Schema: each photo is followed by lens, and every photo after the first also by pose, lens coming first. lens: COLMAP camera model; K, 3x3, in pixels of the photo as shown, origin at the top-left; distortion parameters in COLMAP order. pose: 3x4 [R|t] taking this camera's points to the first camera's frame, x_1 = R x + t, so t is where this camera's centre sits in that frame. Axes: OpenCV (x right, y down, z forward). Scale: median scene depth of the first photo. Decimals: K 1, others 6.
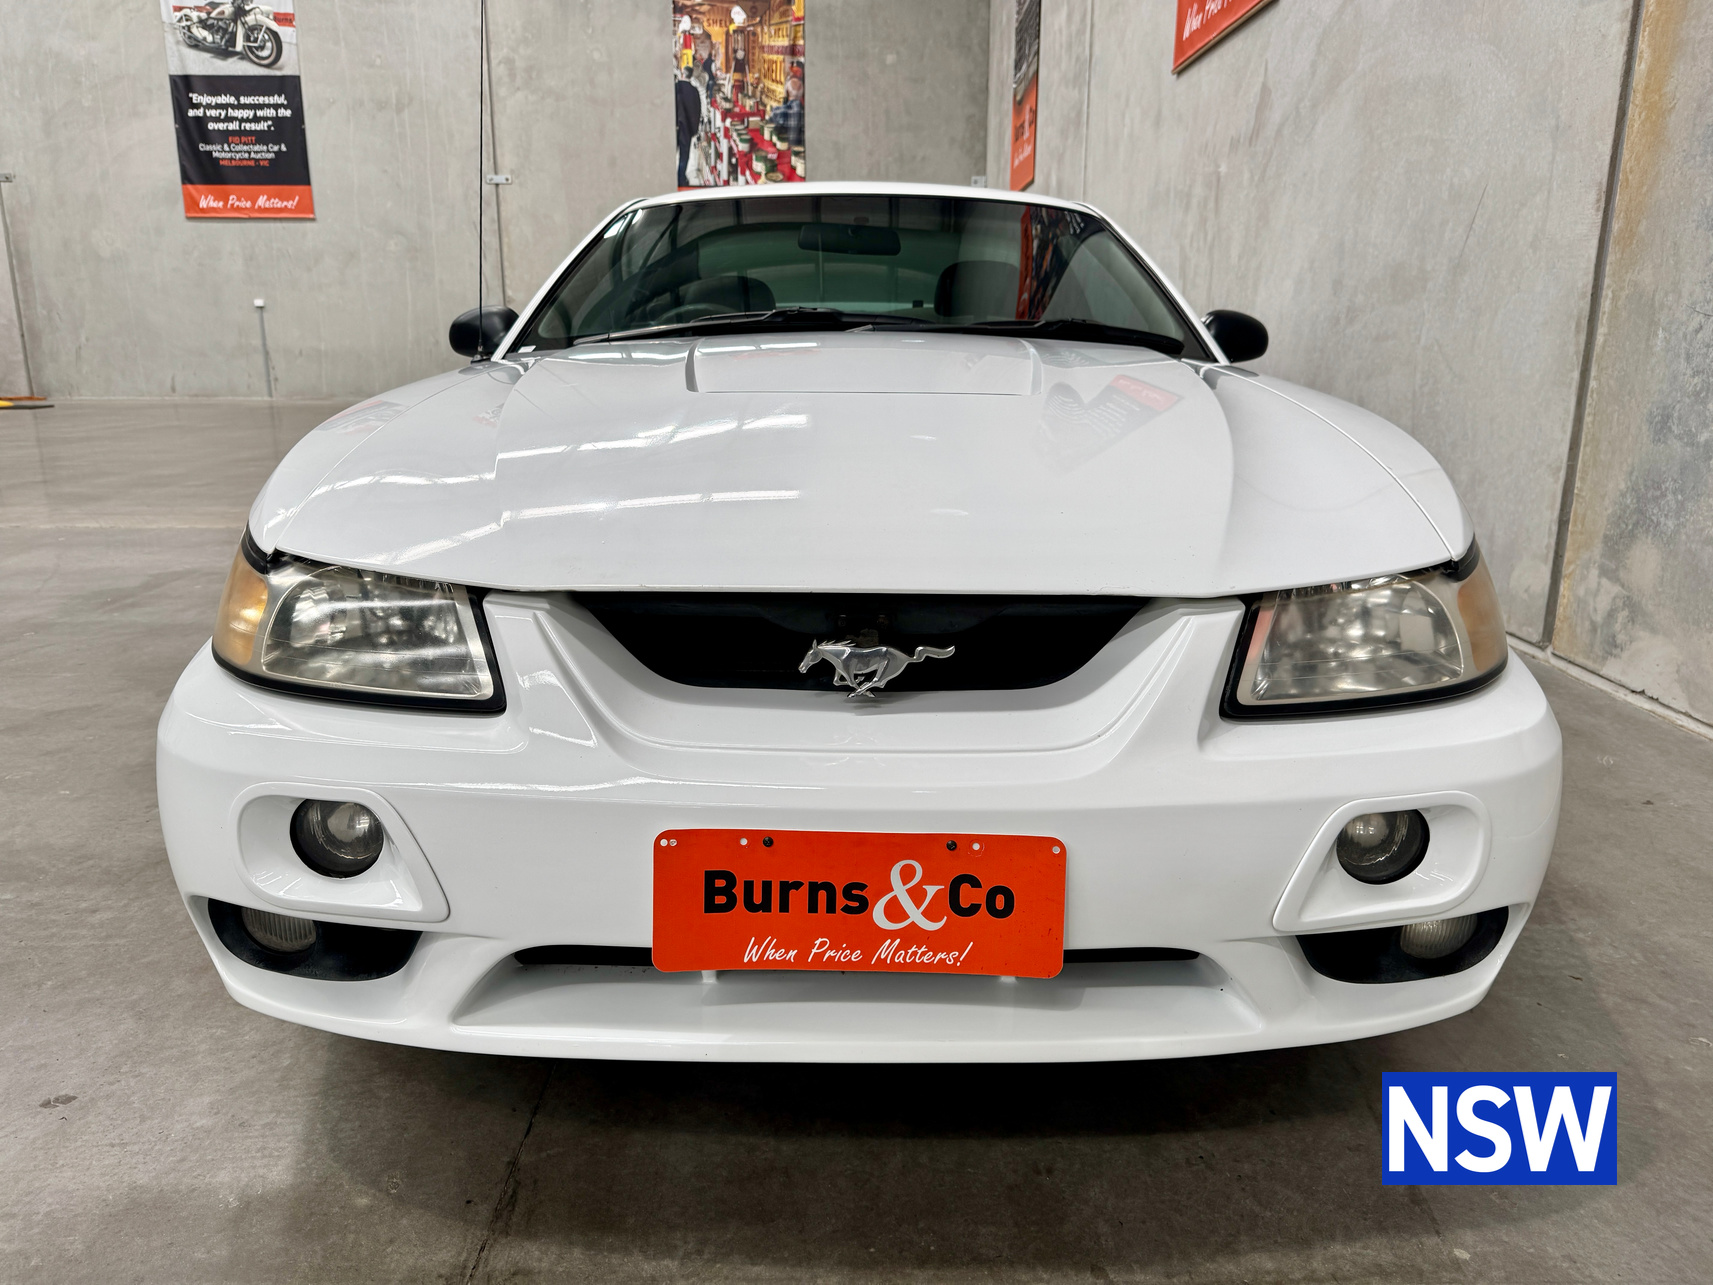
lens RADIAL K [[1212.3, 0, 852.6], [0, 1212.3, 640.0], [0, 0, 1]] dist [0.025236, -0.034896]
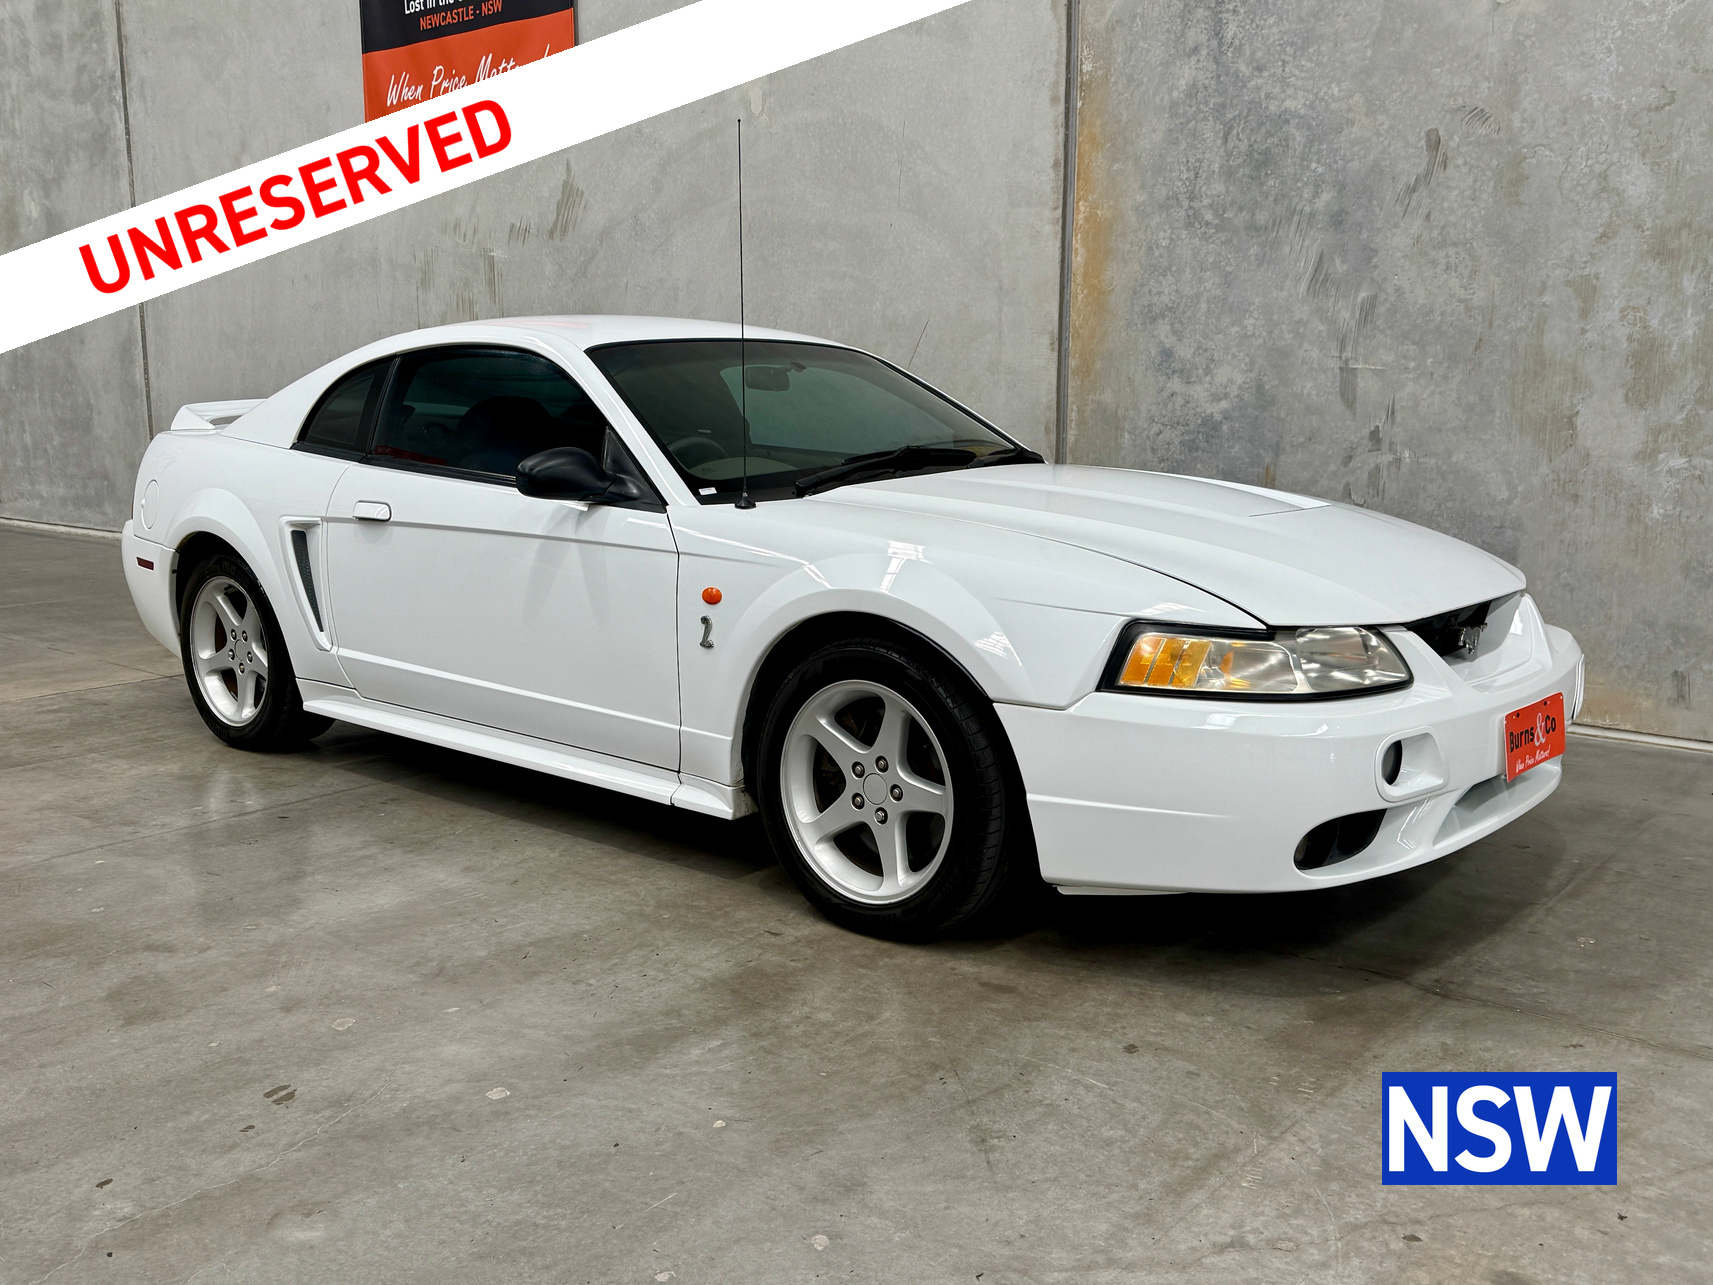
lens RADIAL K [[1543.2, 0, 856.5], [0, 1543.2, 642.5], [0, 0, 1]] dist [0.165340, -0.337670]
pose [[0.650007, -0.130159, 0.748698, -0.973258], [0.188221, 0.982099, 0.007325, -0.068825], [-0.736249, 0.136159, 0.662871, -0.009237]]
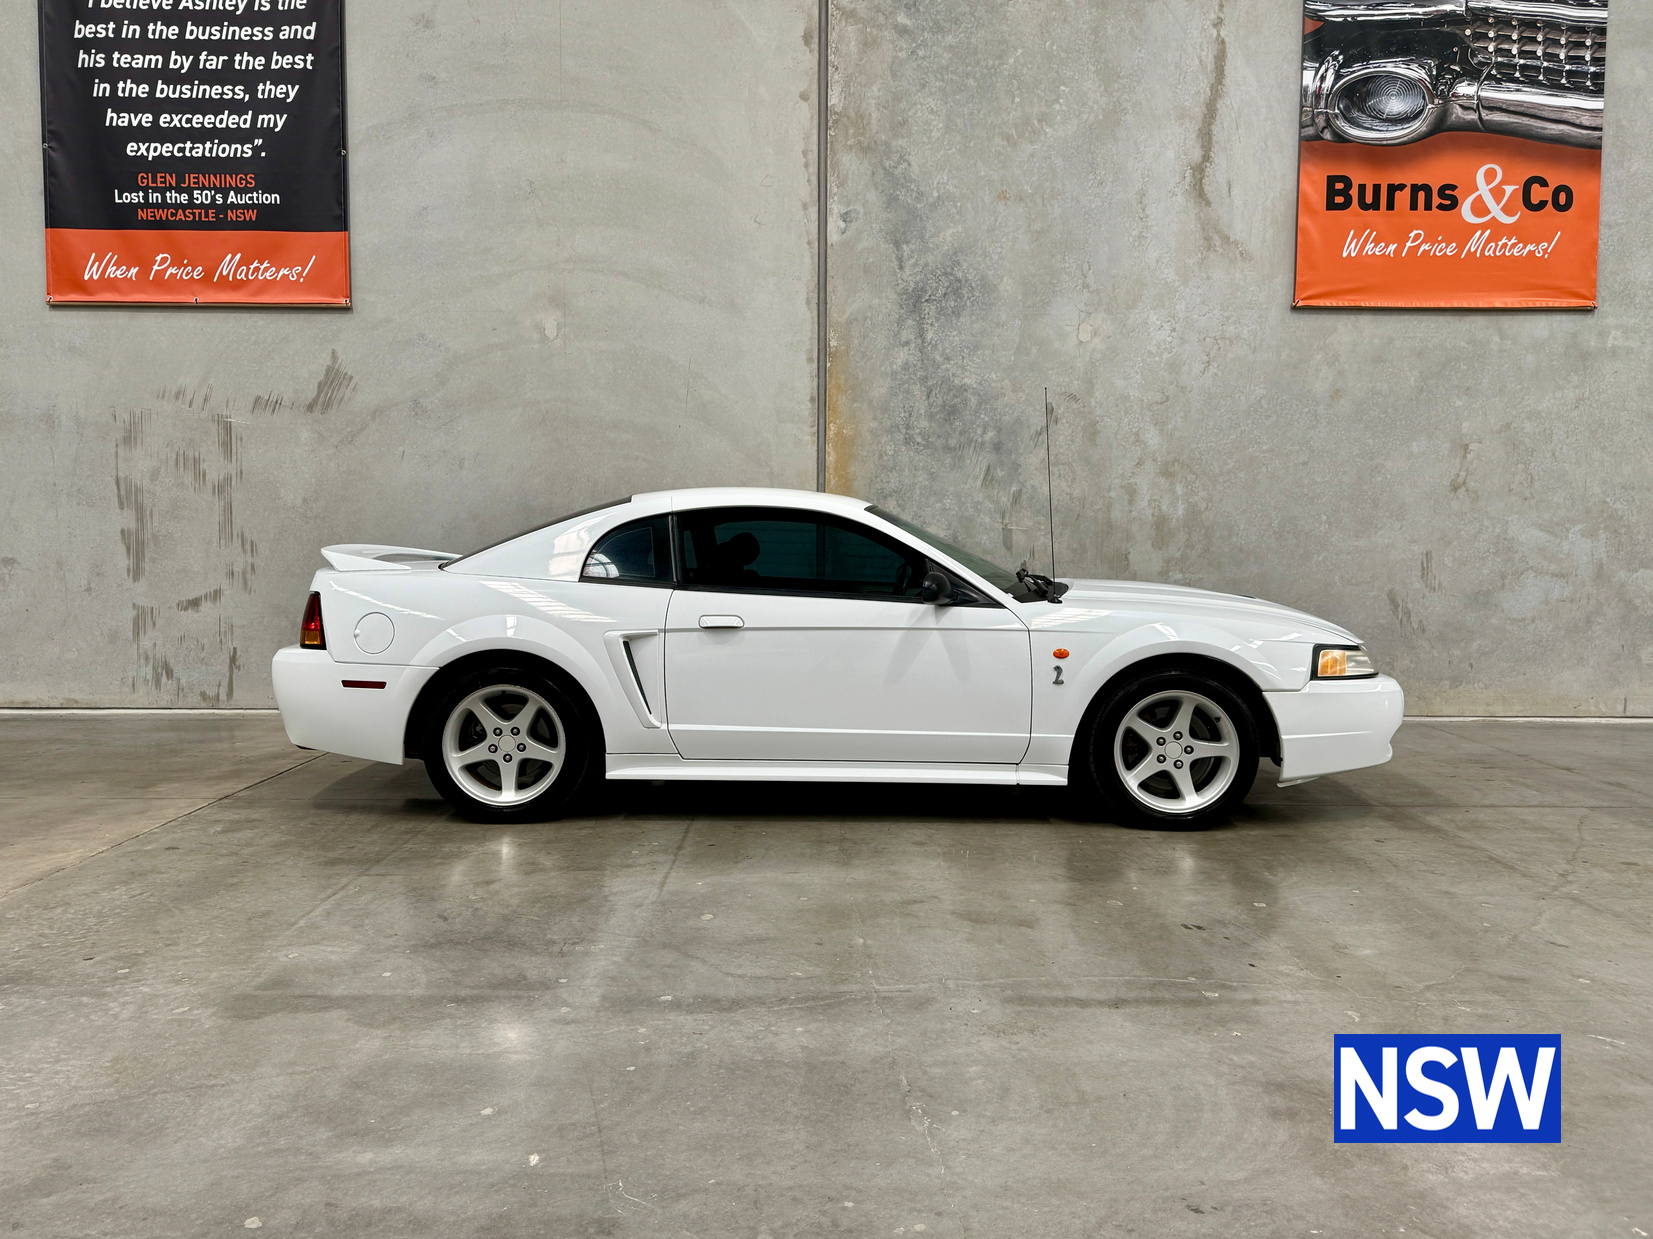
lens RADIAL K [[1229.5, 0, 824.4], [0, 1229.5, 617.1], [0, 0, 1]] dist [0.170508, -0.305382]
pose [[0.014003, -0.067653, 0.997611, -1.686244], [0.238553, 0.969124, 0.062373, -0.305774], [-0.971028, 0.237110, 0.029710, 0.956711]]
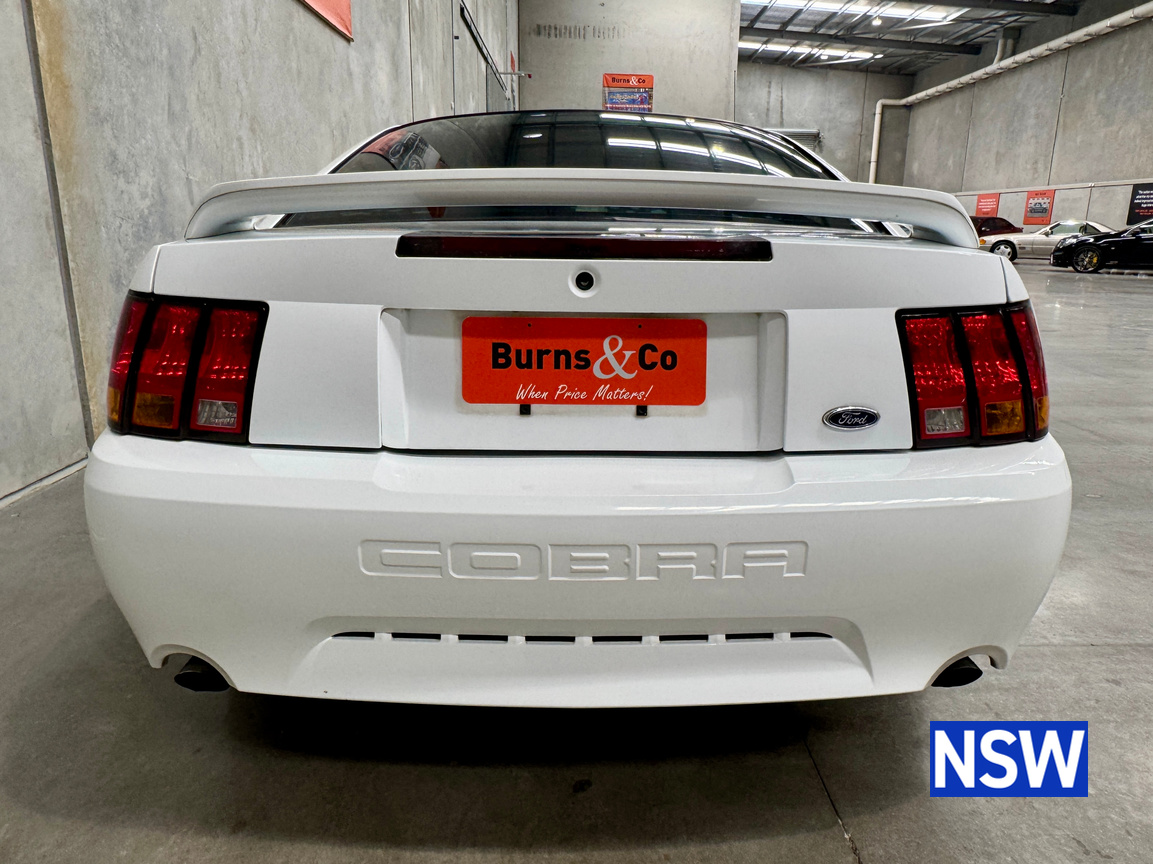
lens RADIAL K [[817.2, 0, 576.5], [0, 817.2, 432.0], [0, 0, 1]] dist [-0.004362, 0.001760]
pose [[-0.999902, -0.012964, 0.005333, 0.006491], [-0.008828, 0.877849, 0.478856, -0.506011], [-0.010889, 0.478762, -0.877877, 1.943640]]
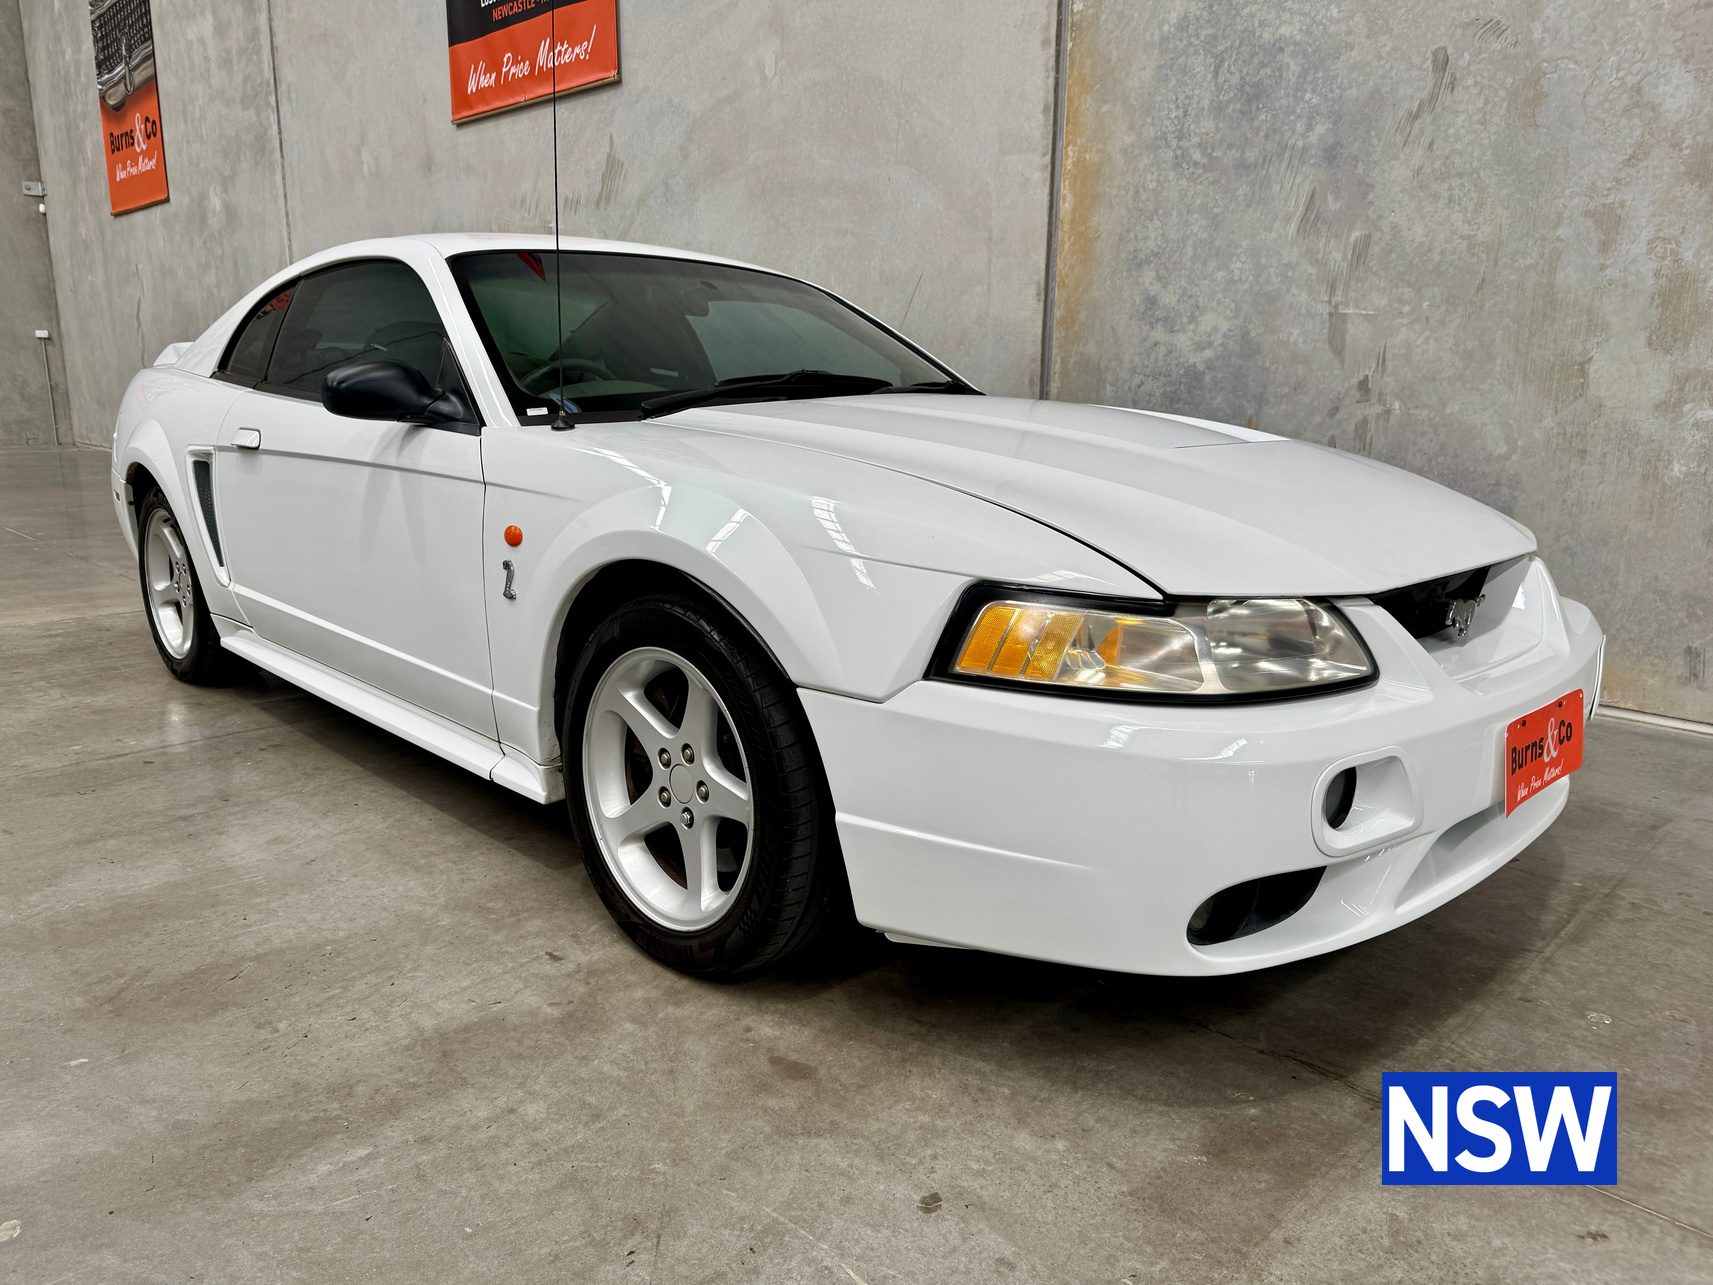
lens RADIAL K [[1212.3, 0, 852.6], [0, 1212.3, 640.0], [0, 0, 1]] dist [0.025236, -0.034896]
pose [[0.714008, -0.145407, 0.684872, -0.588807], [0.162947, 0.985847, 0.039428, -0.049443], [-0.680912, 0.083446, 0.727596, 0.137466]]
